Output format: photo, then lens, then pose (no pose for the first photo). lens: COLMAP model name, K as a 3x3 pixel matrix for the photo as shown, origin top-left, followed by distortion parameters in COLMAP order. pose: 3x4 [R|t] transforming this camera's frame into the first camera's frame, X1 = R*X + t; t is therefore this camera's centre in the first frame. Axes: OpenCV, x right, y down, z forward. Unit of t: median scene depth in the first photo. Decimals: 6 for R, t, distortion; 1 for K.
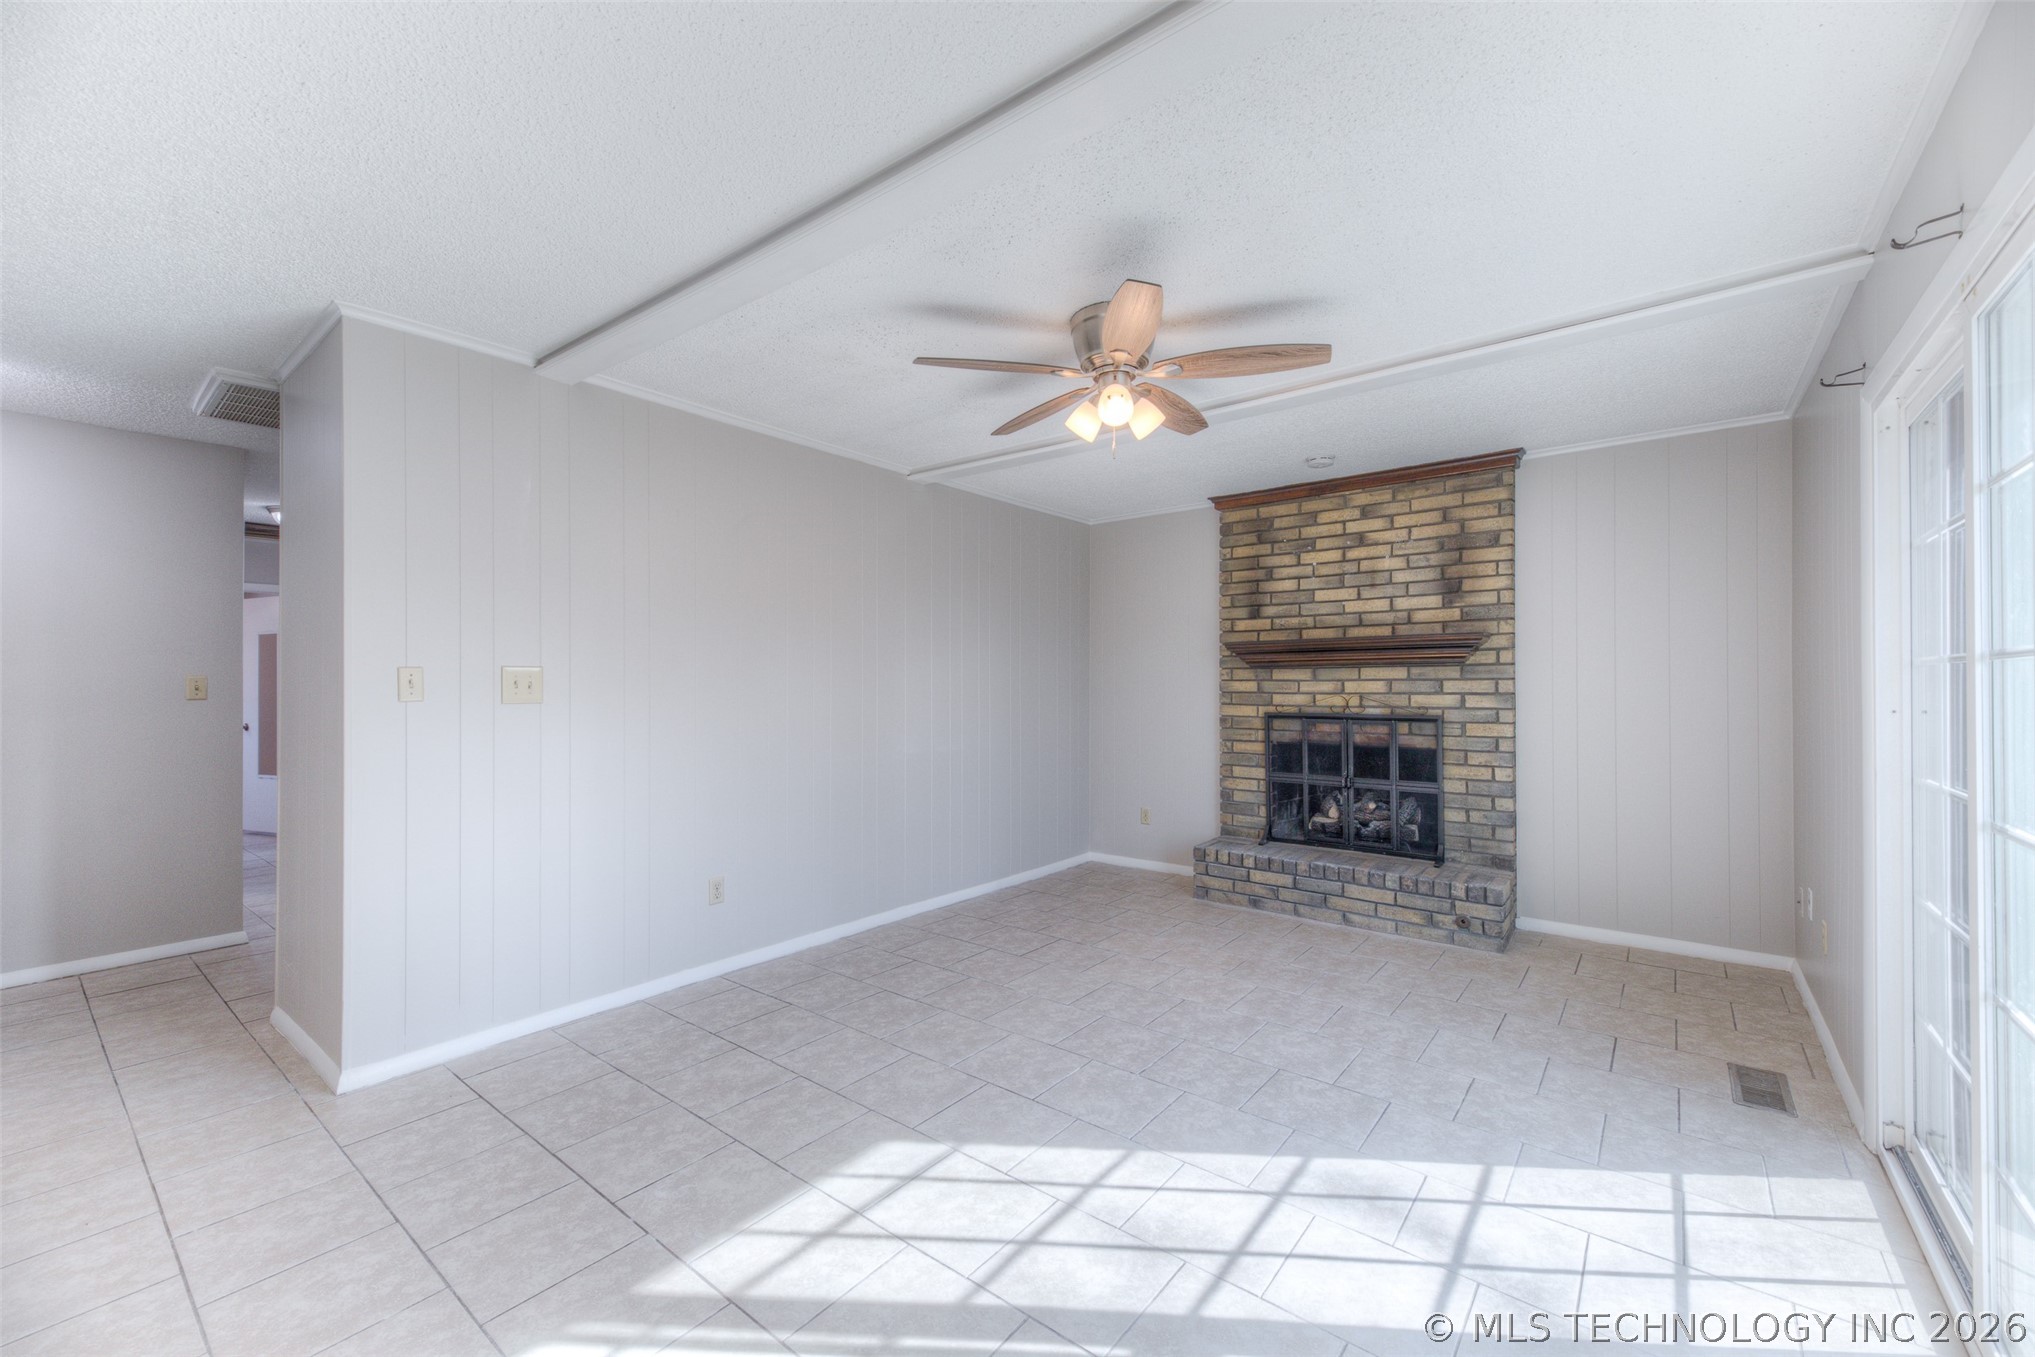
lens RADIAL K [[810.5, 0, 1015.5], [0, 810.5, 687.9], [0, 0, 1]] dist [0.015471, -0.004150]
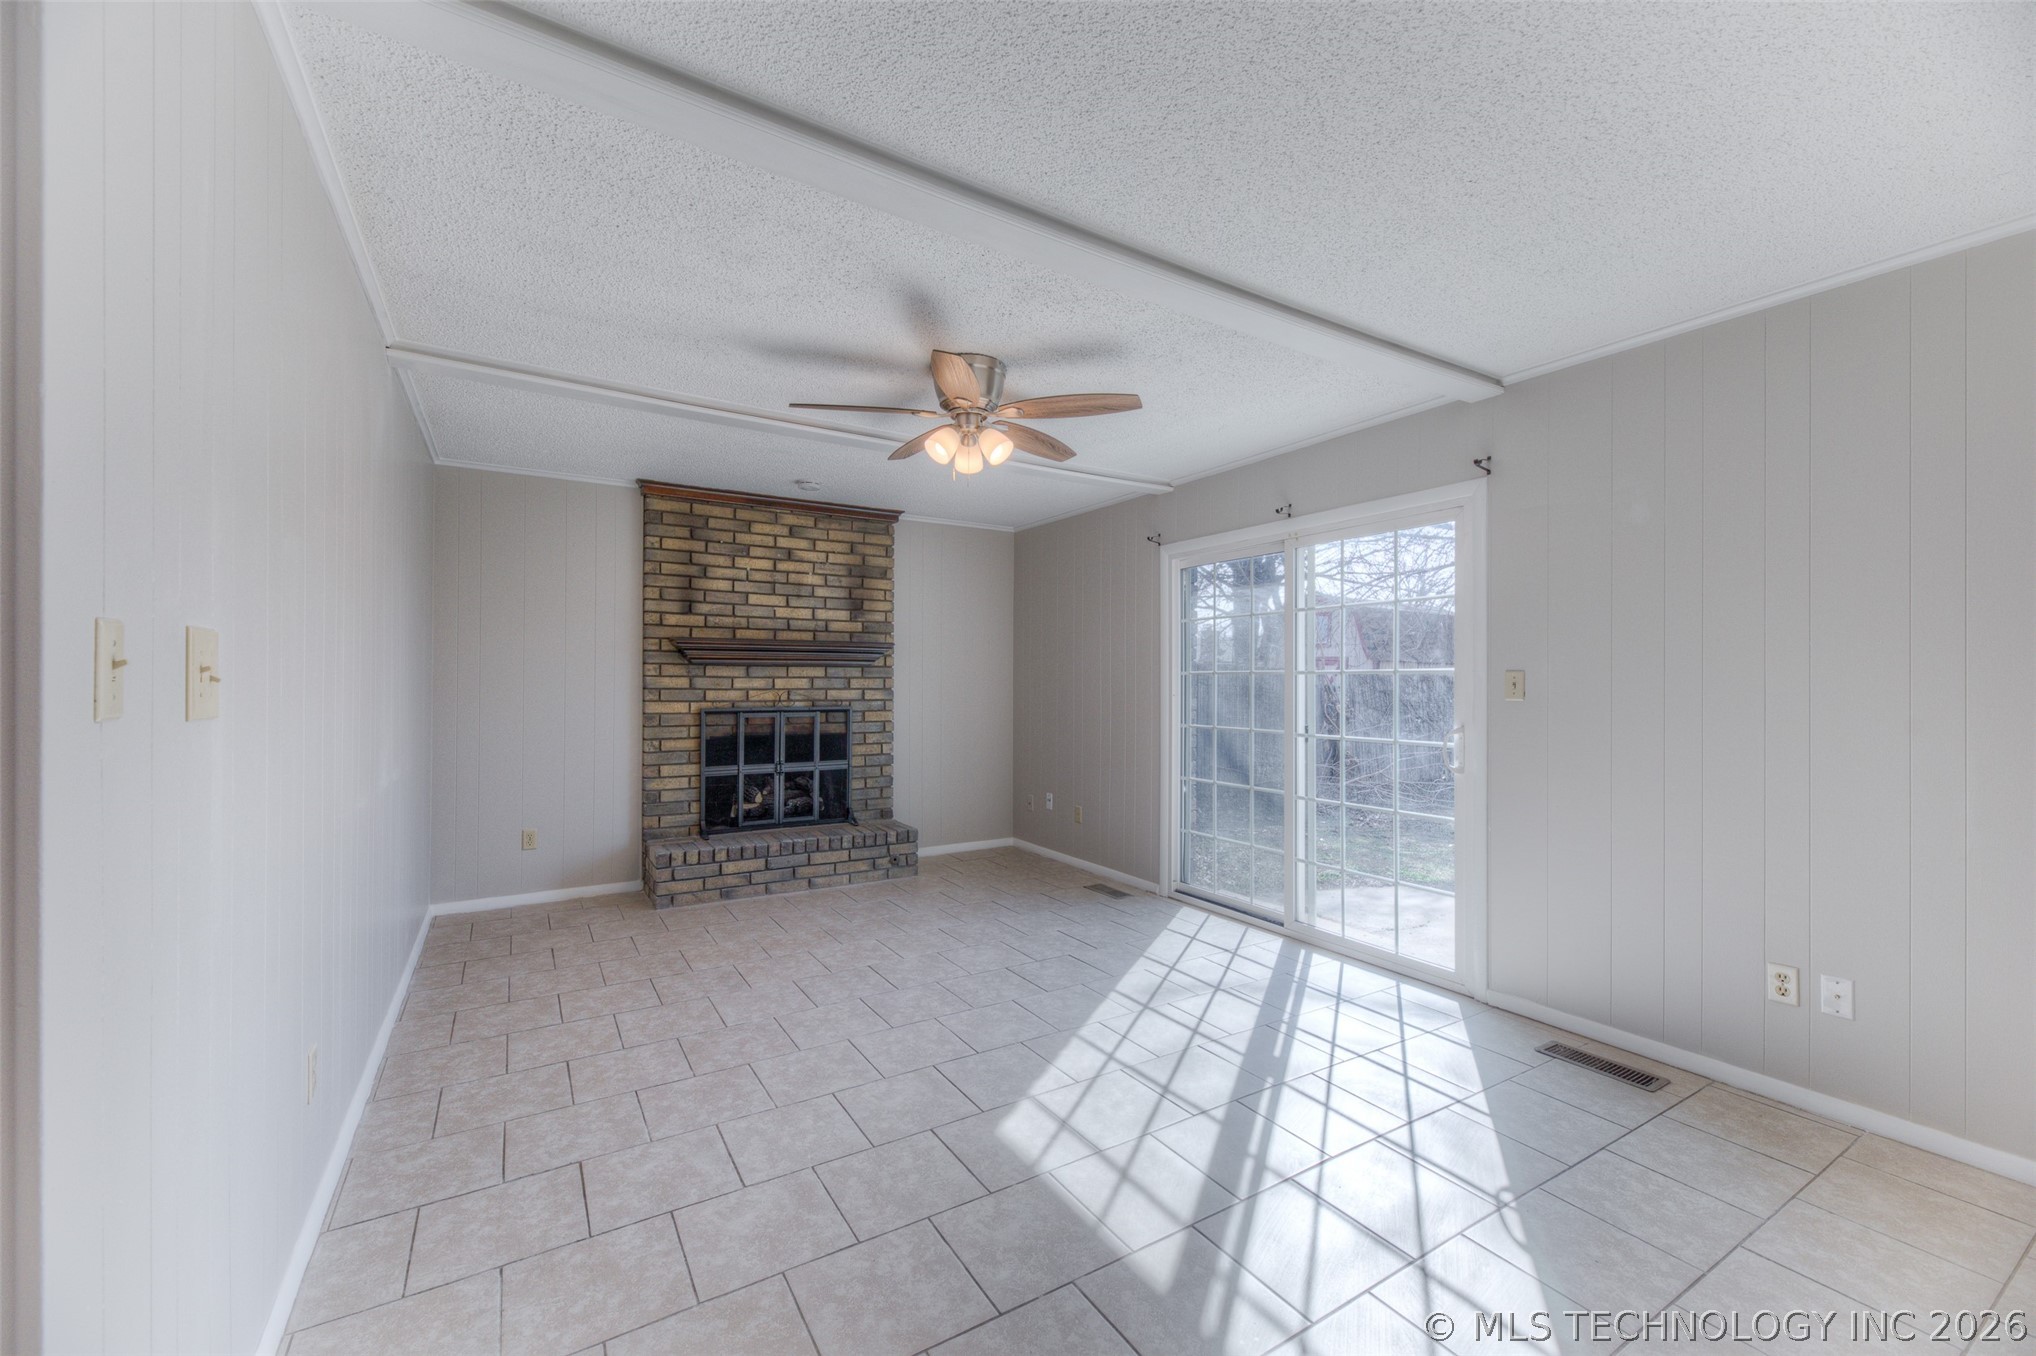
lens RADIAL K [[810.9, 0, 1016.0], [0, 810.9, 687.4], [0, 0, 1]] dist [0.015471, -0.004150]
pose [[0.345248, -0.001963, 0.938509, -0.561154], [-0.000355, 0.999997, 0.002222, 0.001795], [-0.938511, -0.001100, 0.345246, 0.317569]]
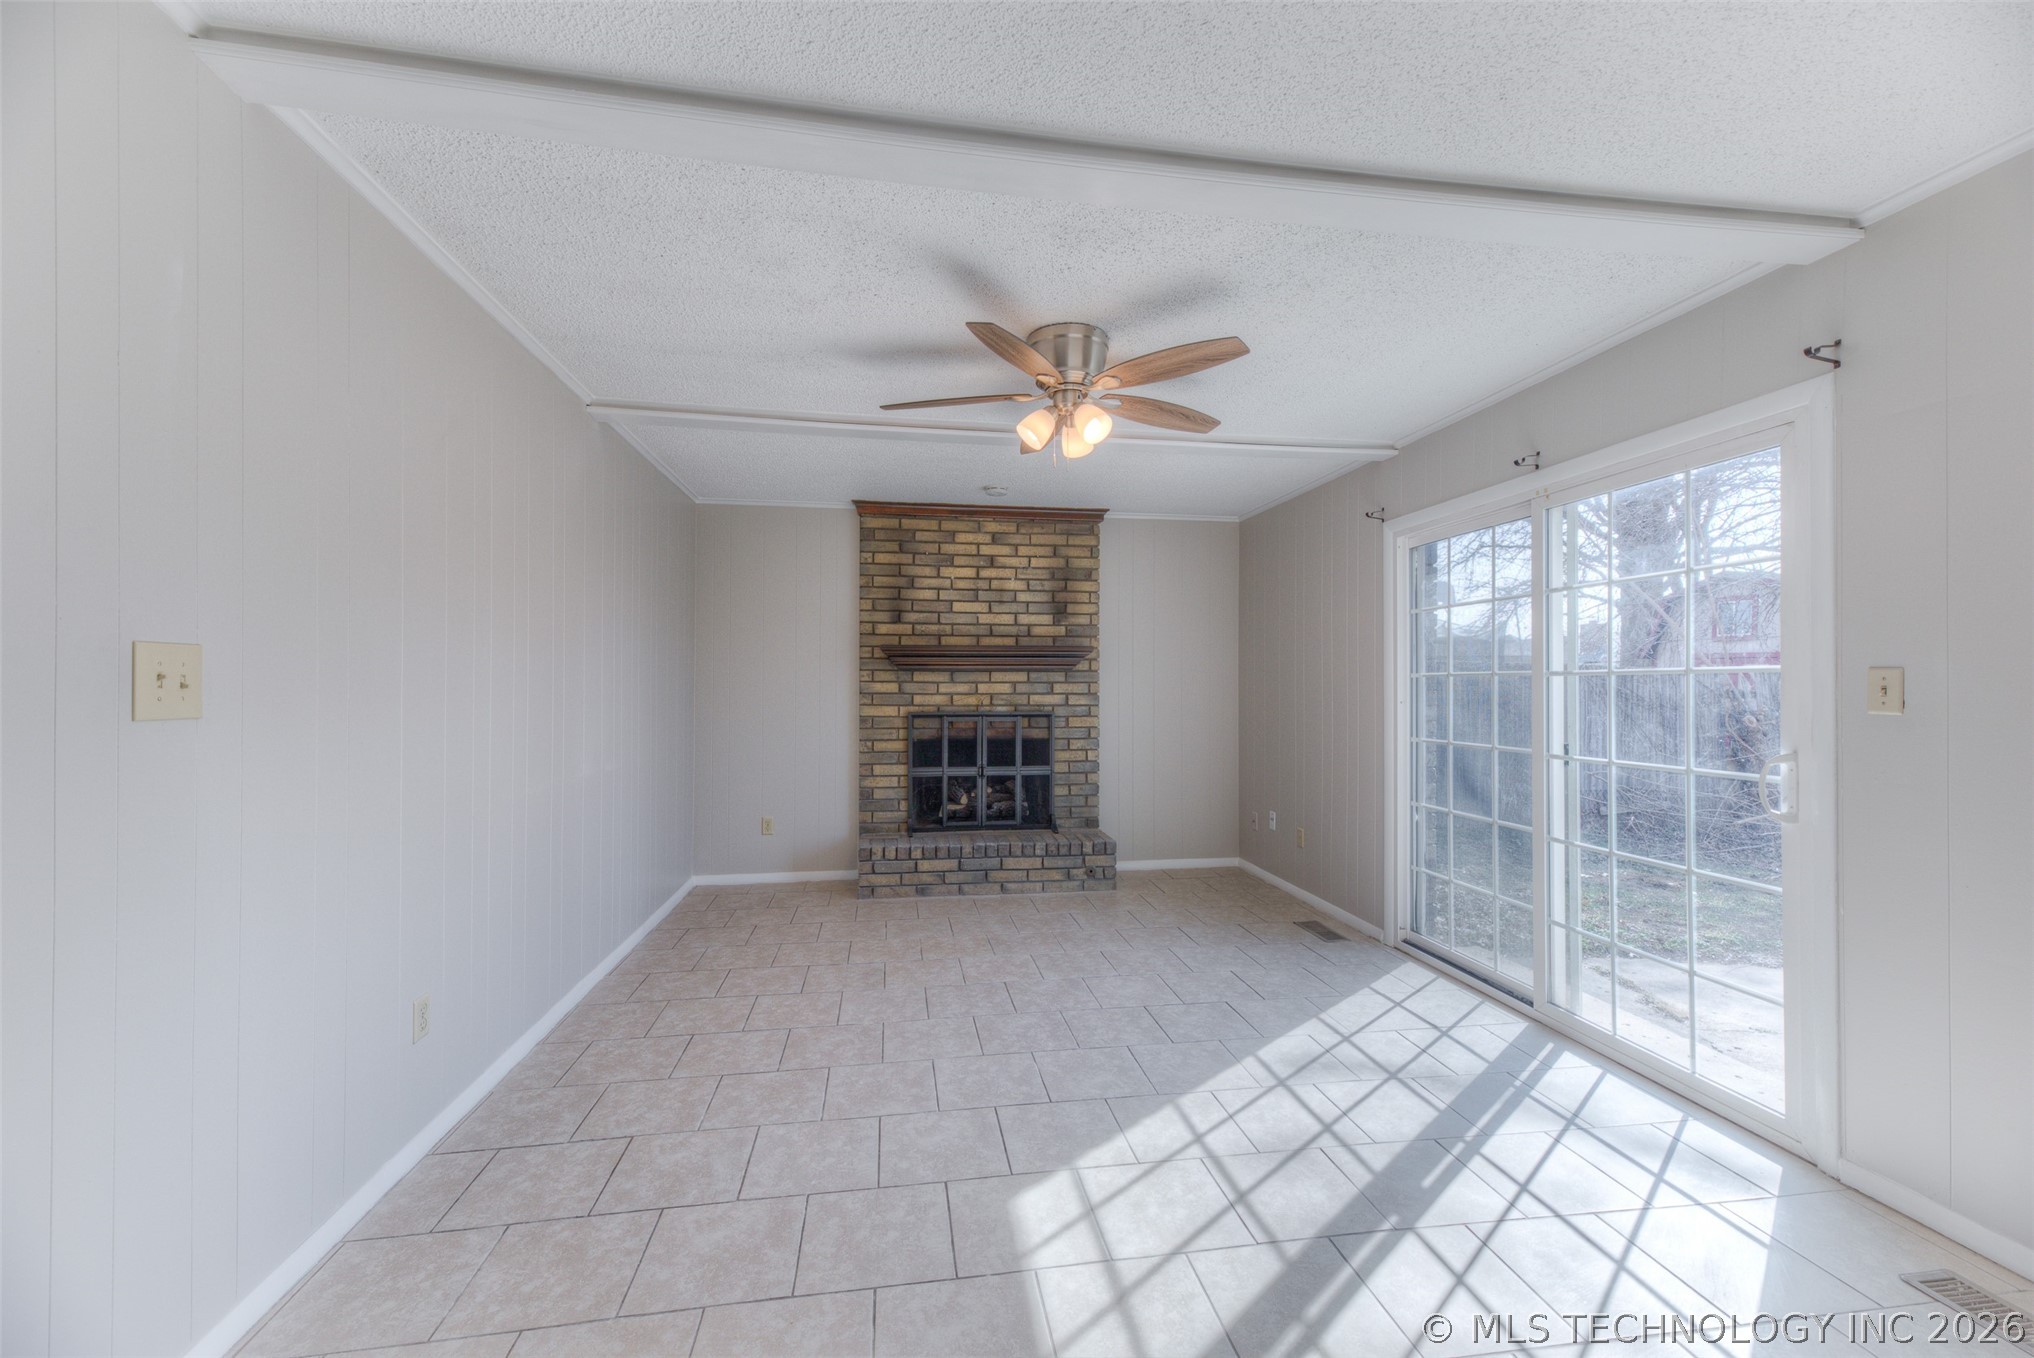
lens RADIAL K [[801.9, 0, 1015.7], [0, 801.9, 689.0], [0, 0, 1]] dist [0.018032, -0.003284]
pose [[0.681322, 0.000978, 0.731983, -0.407753], [-0.000248, 0.999999, -0.001105, 0.001028], [-0.731983, 0.000571, 0.681322, 0.201139]]
